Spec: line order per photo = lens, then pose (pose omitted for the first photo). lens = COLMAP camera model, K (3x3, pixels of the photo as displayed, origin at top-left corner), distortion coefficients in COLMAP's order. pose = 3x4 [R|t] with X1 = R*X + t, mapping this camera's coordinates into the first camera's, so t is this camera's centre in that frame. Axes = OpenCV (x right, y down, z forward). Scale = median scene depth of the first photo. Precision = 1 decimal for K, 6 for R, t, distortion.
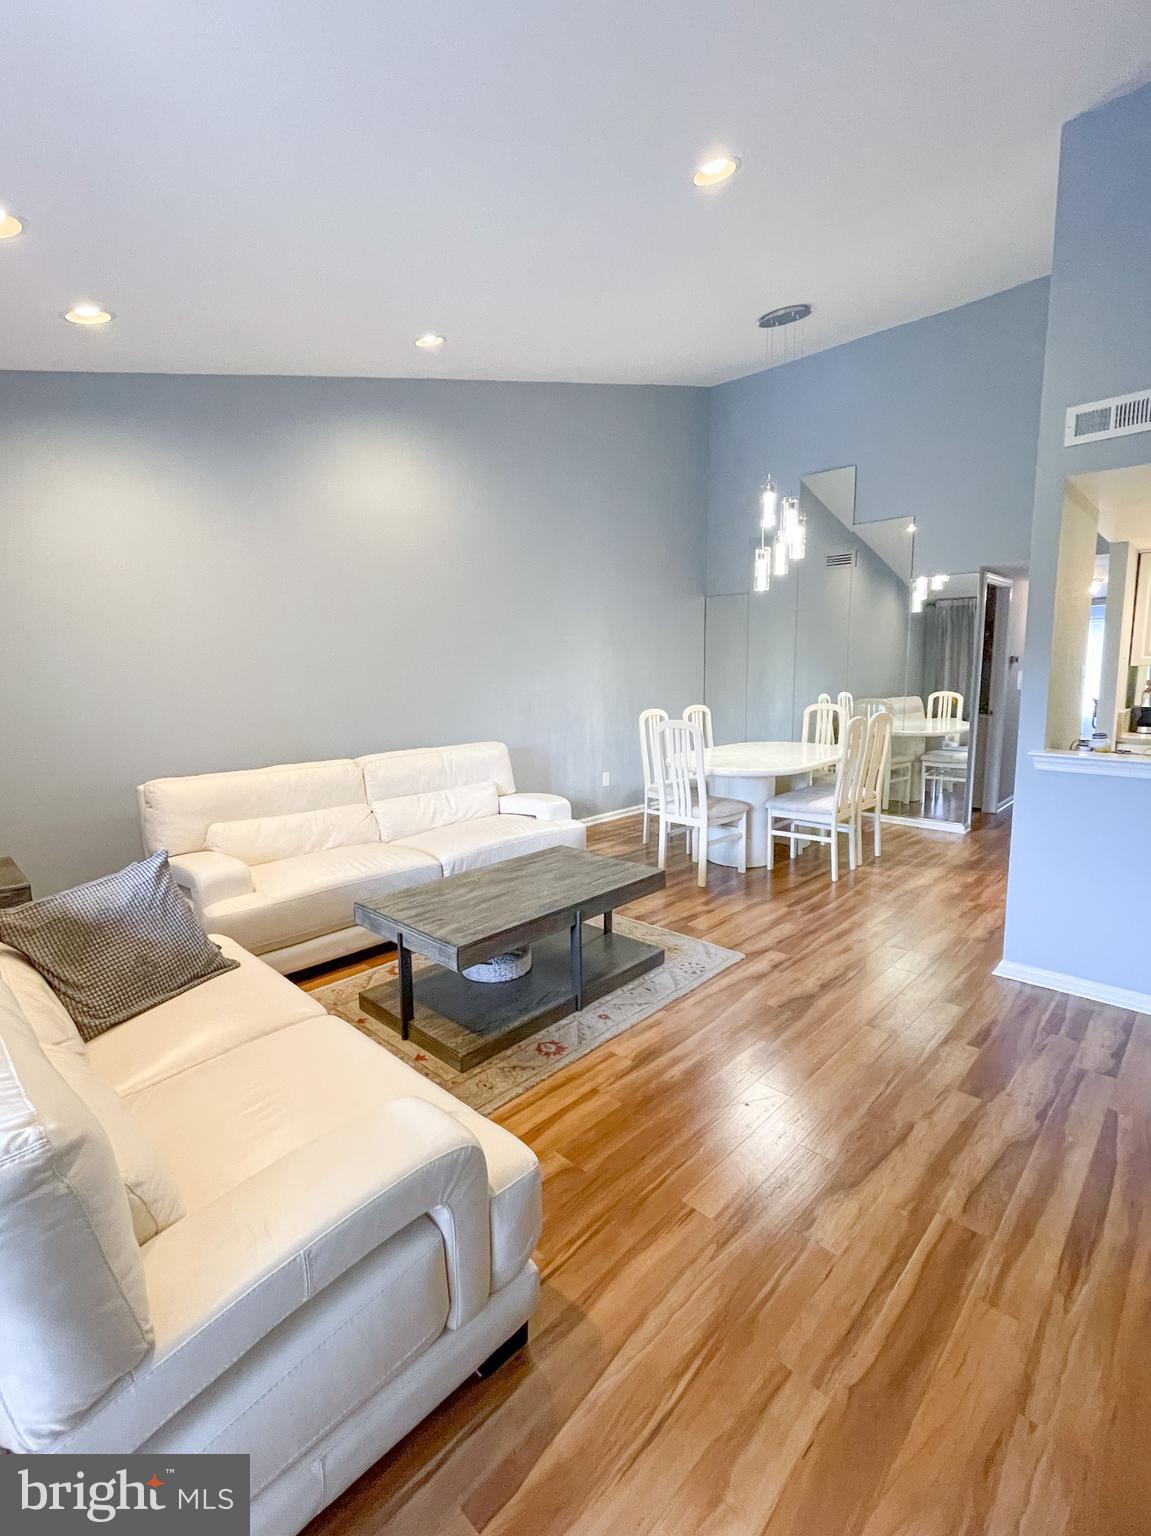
lens RADIAL K [[688.0, 0, 576.1], [0, 688.0, 756.4], [0, 0, 1]] dist [-0.000853, 0.000396]
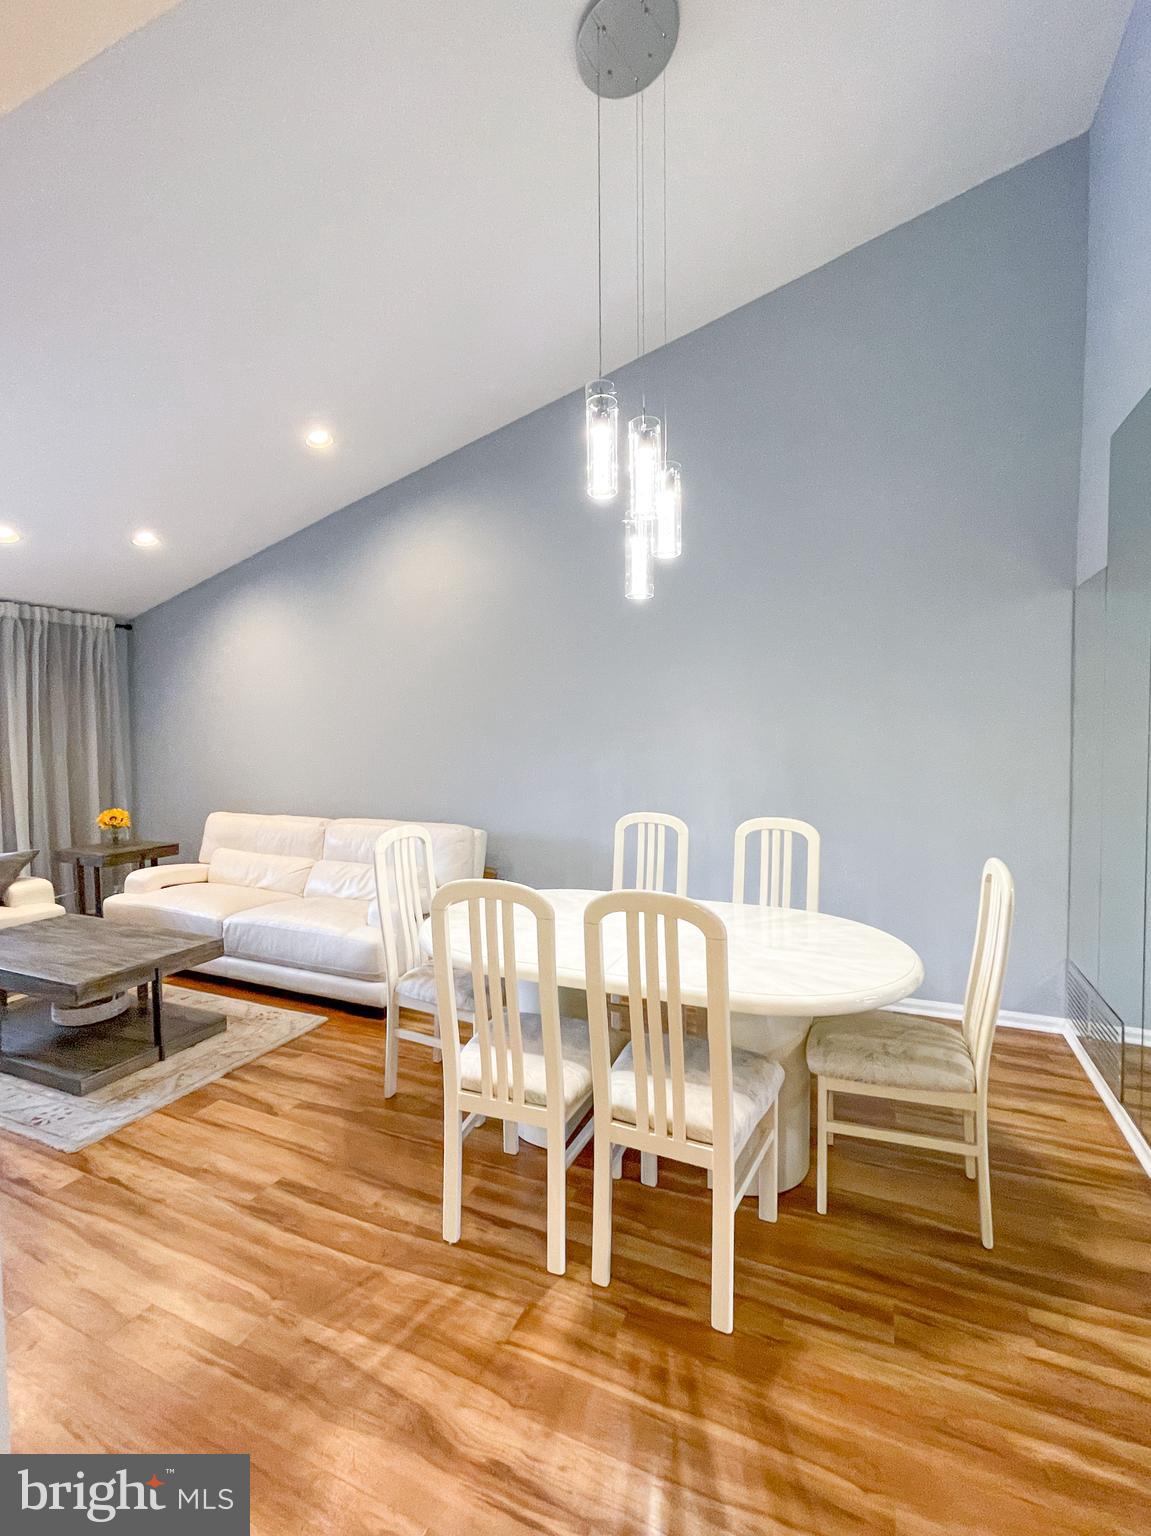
lens RADIAL K [[688.0, 0, 576.1], [0, 688.0, 756.4], [0, 0, 1]] dist [-0.000853, 0.000396]
pose [[0.341599, 0.038297, -0.939065, 1.114573], [-0.118094, 0.992999, -0.002462, -0.185110], [0.932397, 0.111739, 0.343731, 1.233647]]
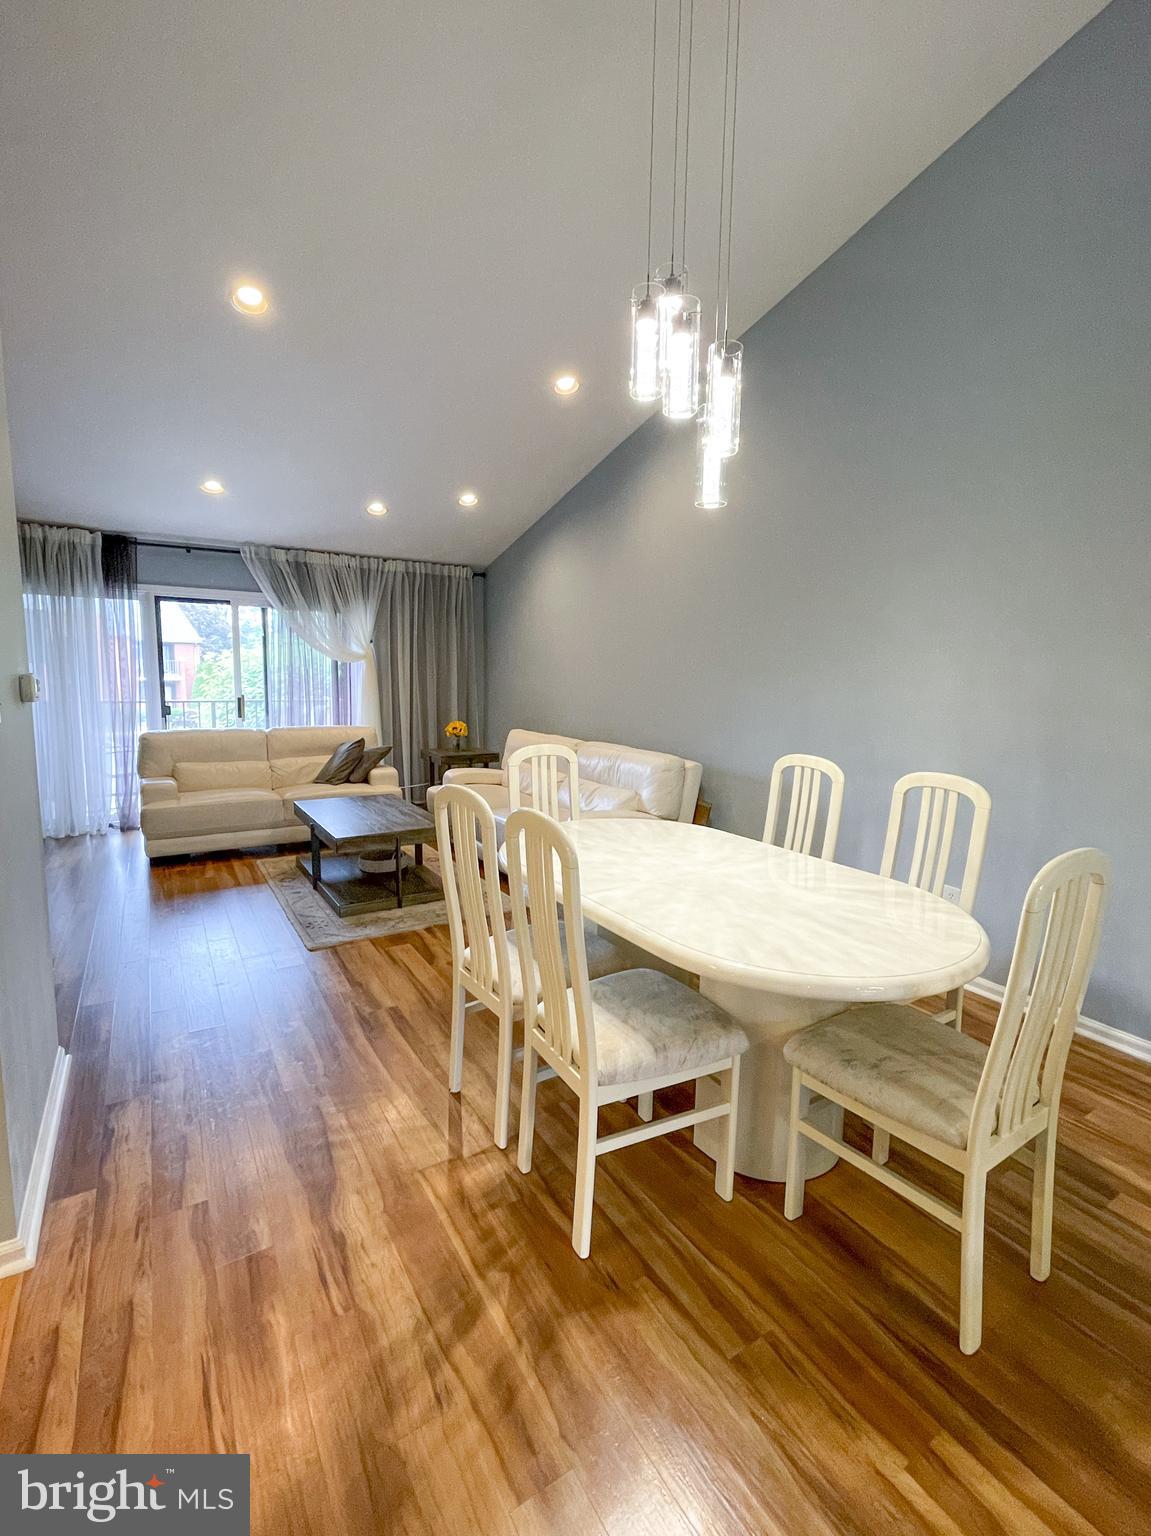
lens RADIAL K [[693.3, 0, 573.6], [0, 693.3, 750.3], [0, 0, 1]] dist [-0.003031, -0.000404]
pose [[-0.249154, 0.117881, -0.961263, 1.141317], [-0.137602, 0.978186, 0.155622, -0.222519], [0.958638, 0.171046, -0.227499, 1.610009]]
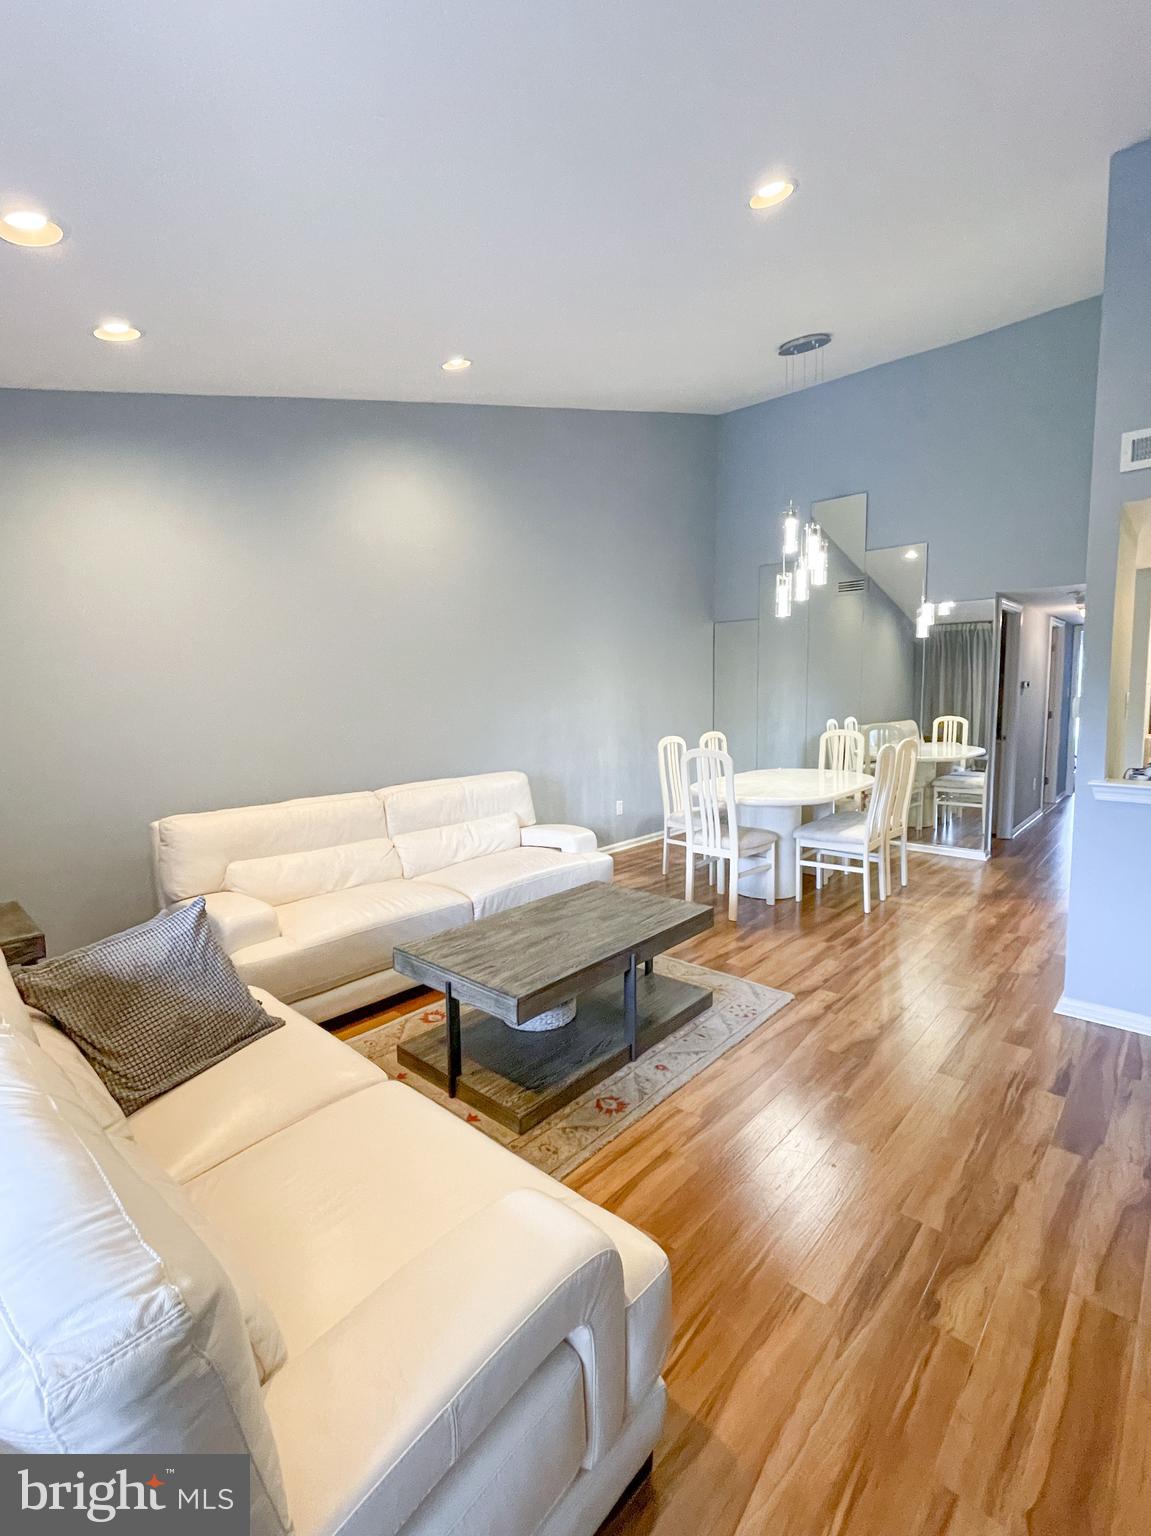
lens RADIAL K [[688.0, 0, 576.1], [0, 688.0, 756.4], [0, 0, 1]] dist [-0.000853, 0.000396]
pose [[0.999668, -0.005694, 0.025134, -0.082492], [0.006567, 0.999373, -0.034803, -0.012056], [-0.024920, 0.034957, 0.999078, 0.041748]]
